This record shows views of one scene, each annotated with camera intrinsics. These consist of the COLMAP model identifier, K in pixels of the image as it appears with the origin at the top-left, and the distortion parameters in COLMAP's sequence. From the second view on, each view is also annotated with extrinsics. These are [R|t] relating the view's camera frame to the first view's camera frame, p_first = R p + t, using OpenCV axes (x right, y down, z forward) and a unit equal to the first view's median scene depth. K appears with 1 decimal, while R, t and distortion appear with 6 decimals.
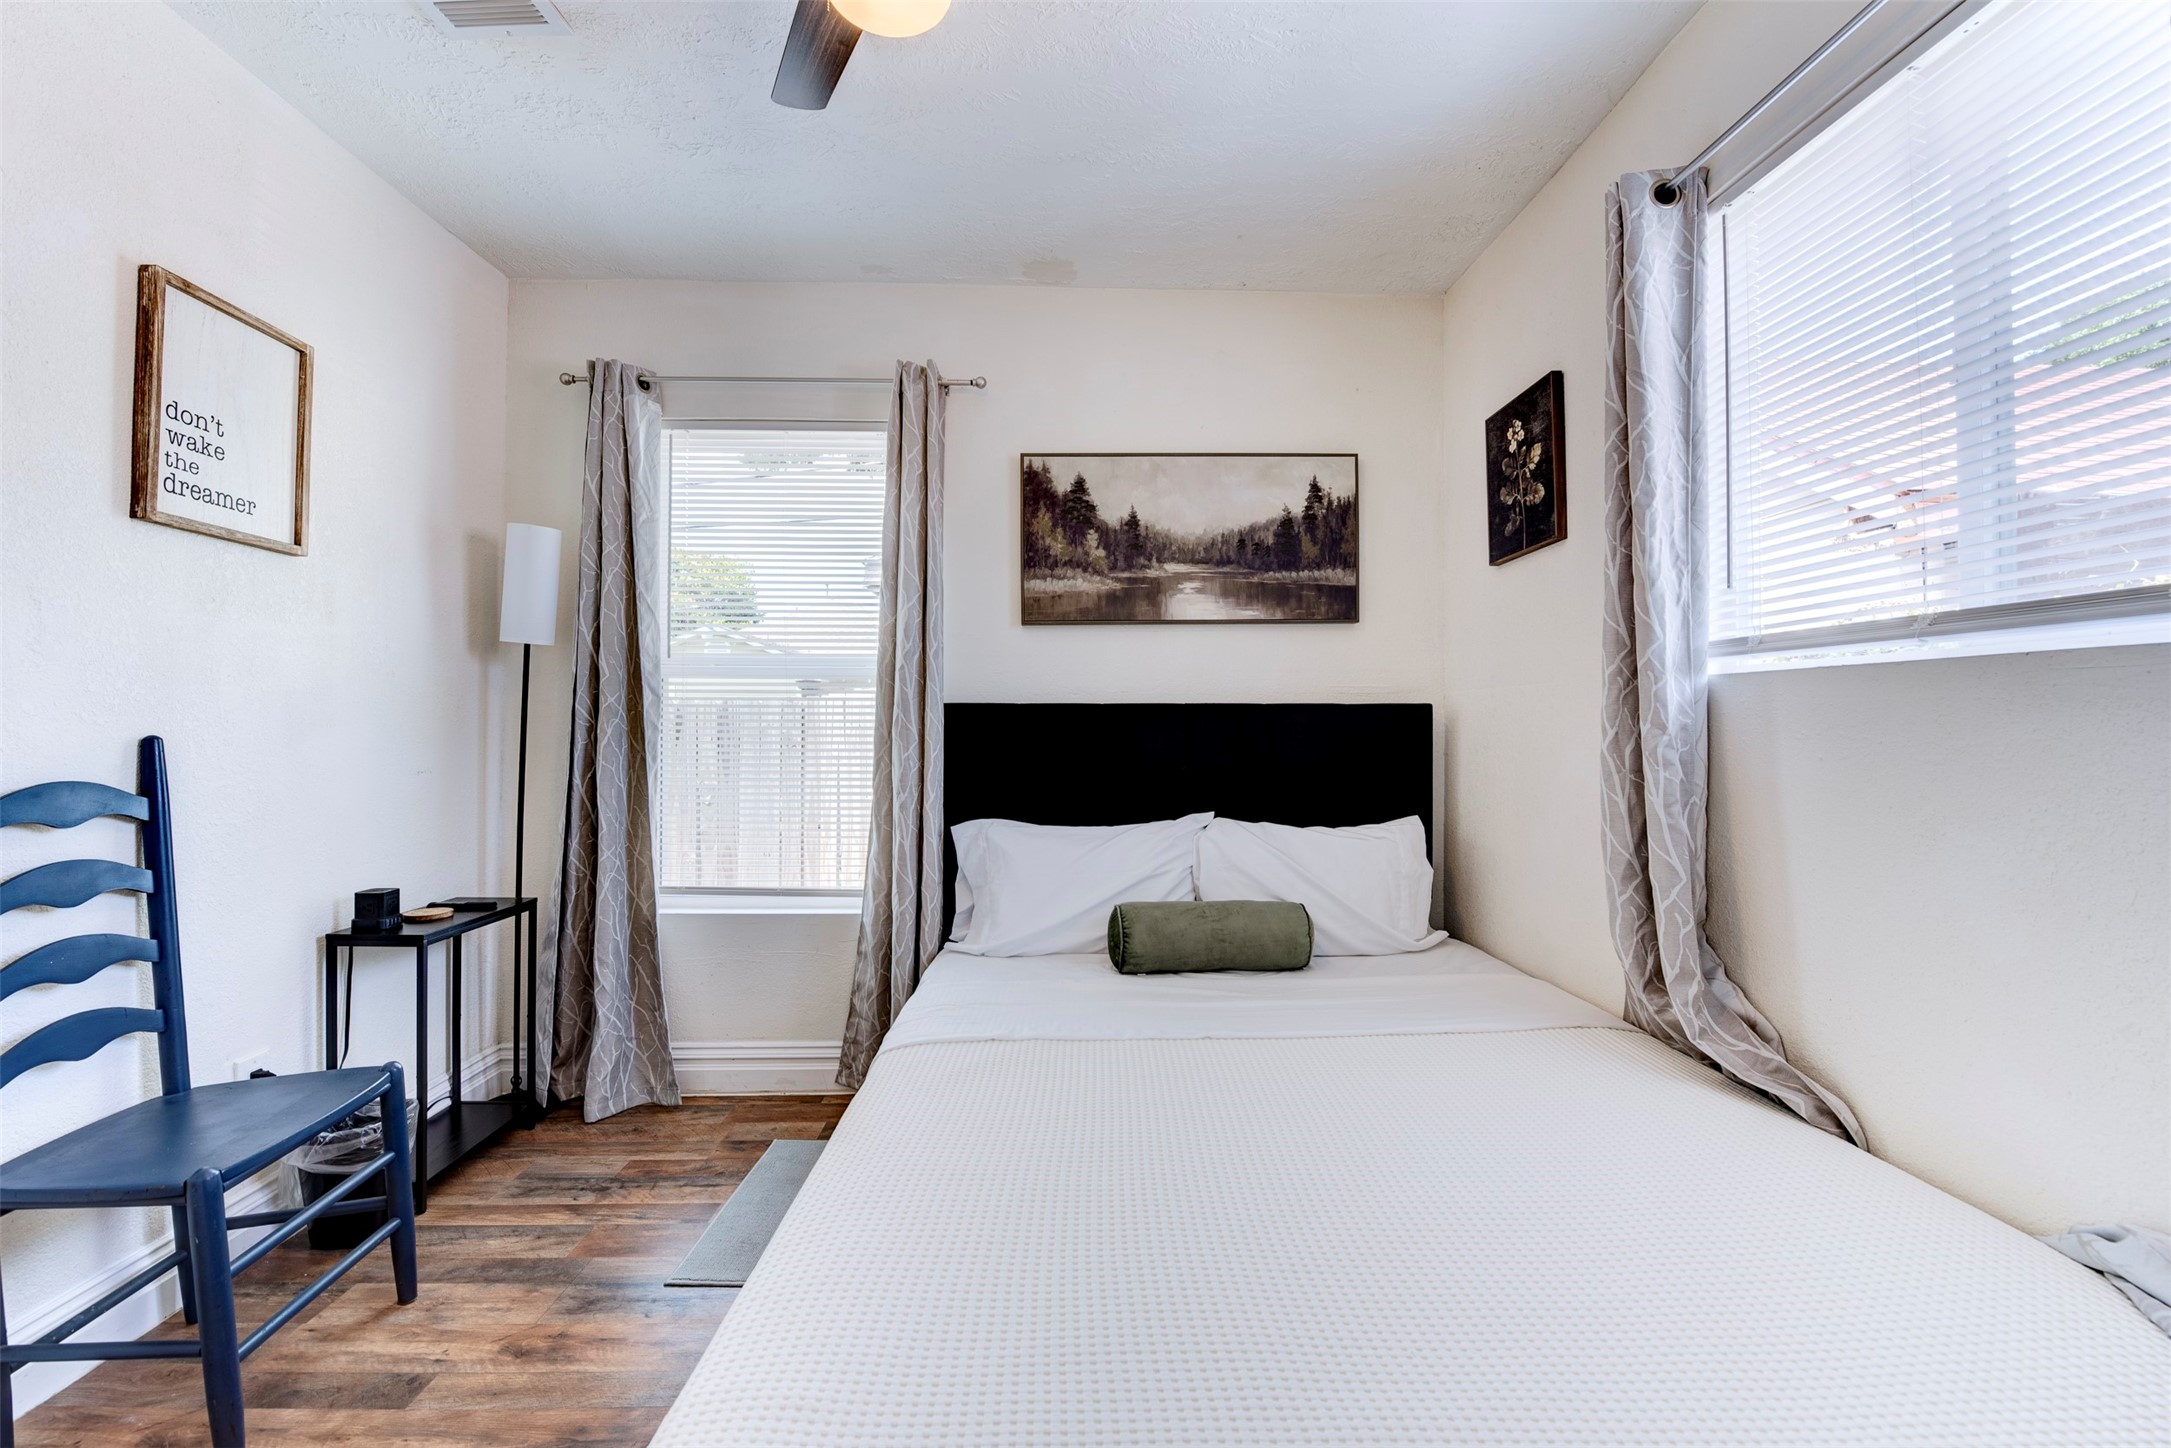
lens RADIAL K [[866.5, 0, 1090.6], [0, 866.5, 724.2], [0, 0, 1]] dist [-0.015767, -0.002023]
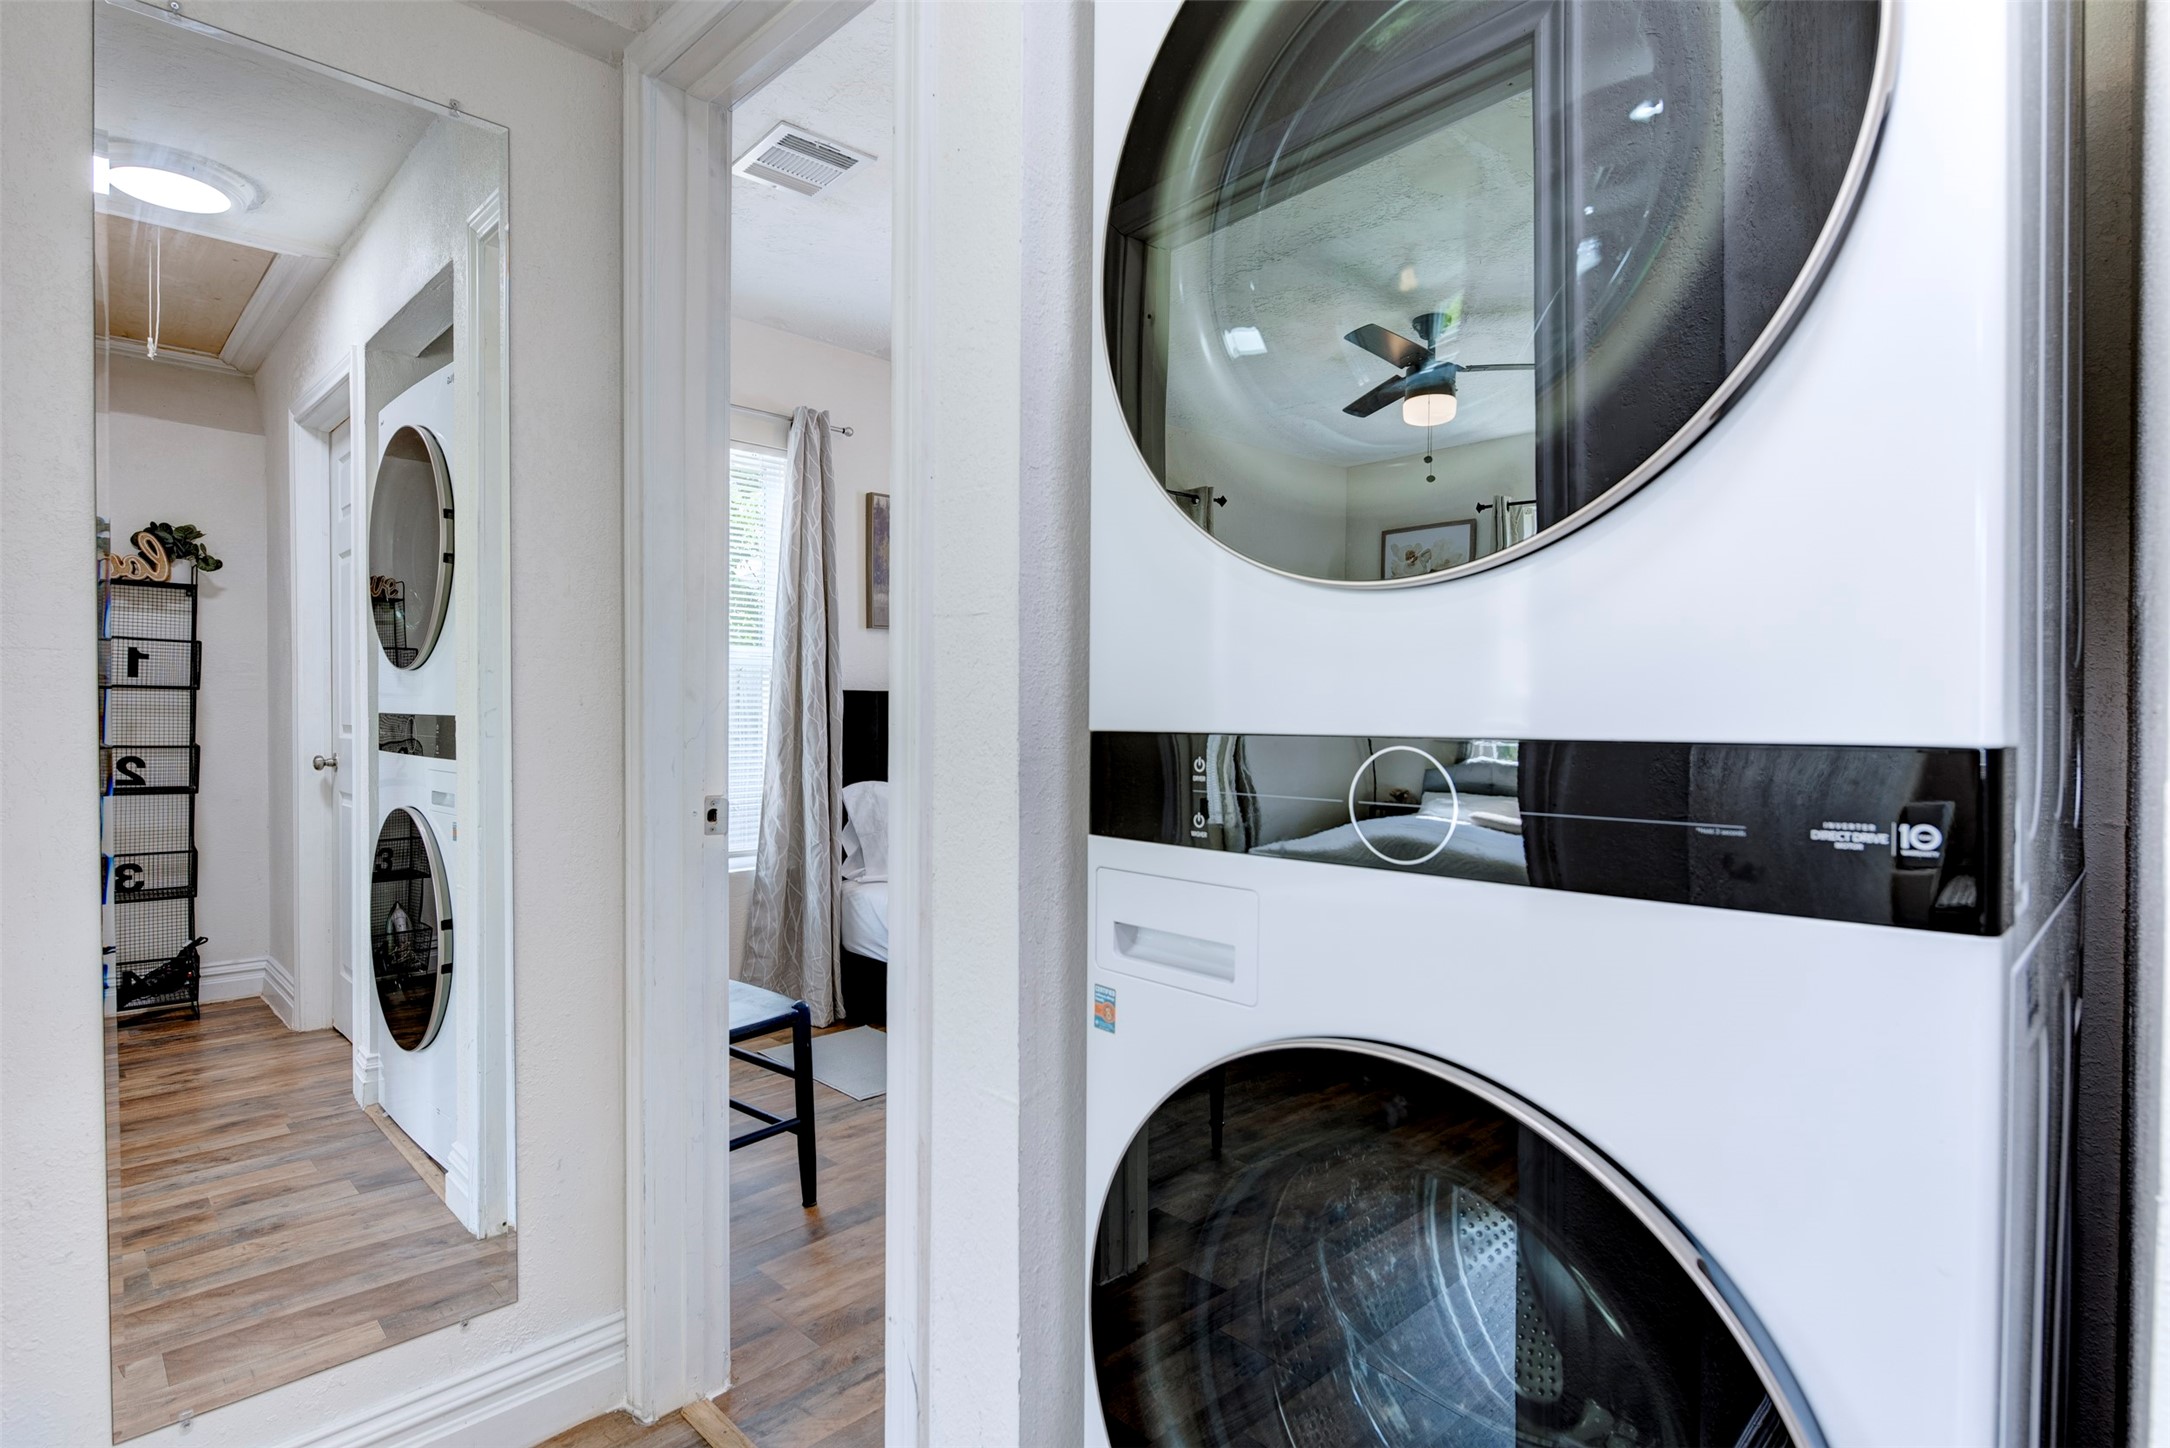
lens RADIAL K [[1088.4, 0, 1089.9], [0, 1088.4, 724.1], [0, 0, 1]] dist [-0.004636, -0.003381]
pose [[0.711848, -0.005590, 0.702311, -0.967379], [-0.005992, 0.999884, 0.014032, 0.000335], [-0.702308, -0.014197, 0.711732, -0.355346]]
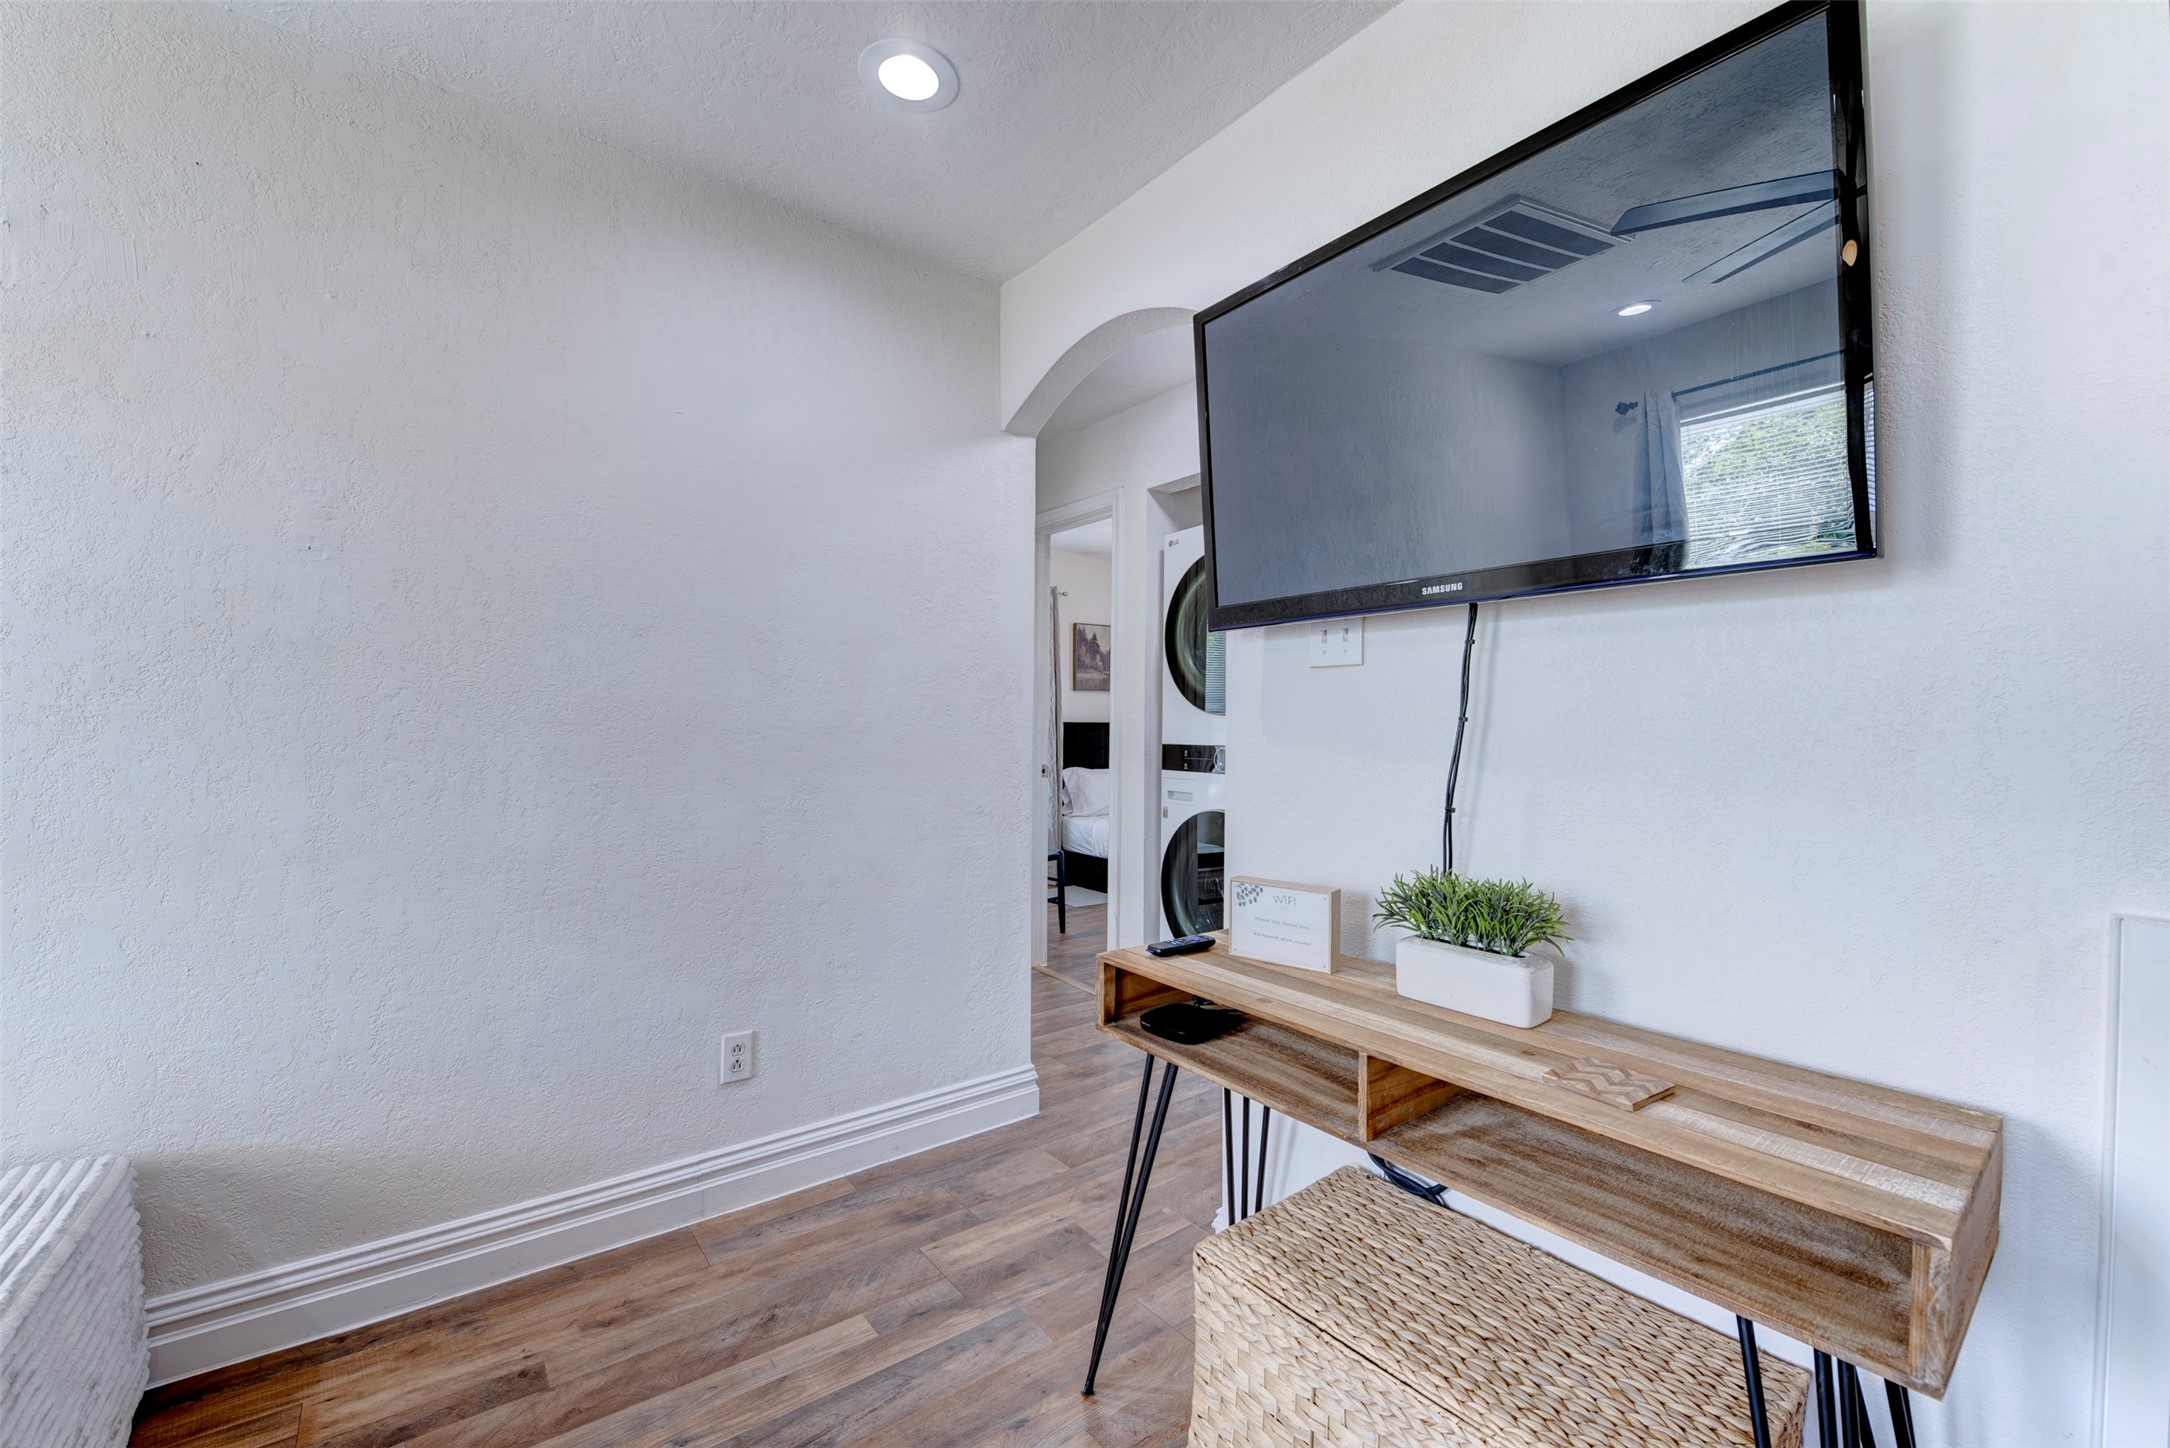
lens RADIAL K [[866.1, 0, 1080.5], [0, 866.1, 728.4], [0, 0, 1]] dist [-0.015767, -0.002023]
pose [[0.809694, 0.001899, 0.586849, -1.546070], [-0.007410, 0.999948, 0.006988, -0.023273], [-0.586806, -0.010007, 0.809666, -1.048600]]
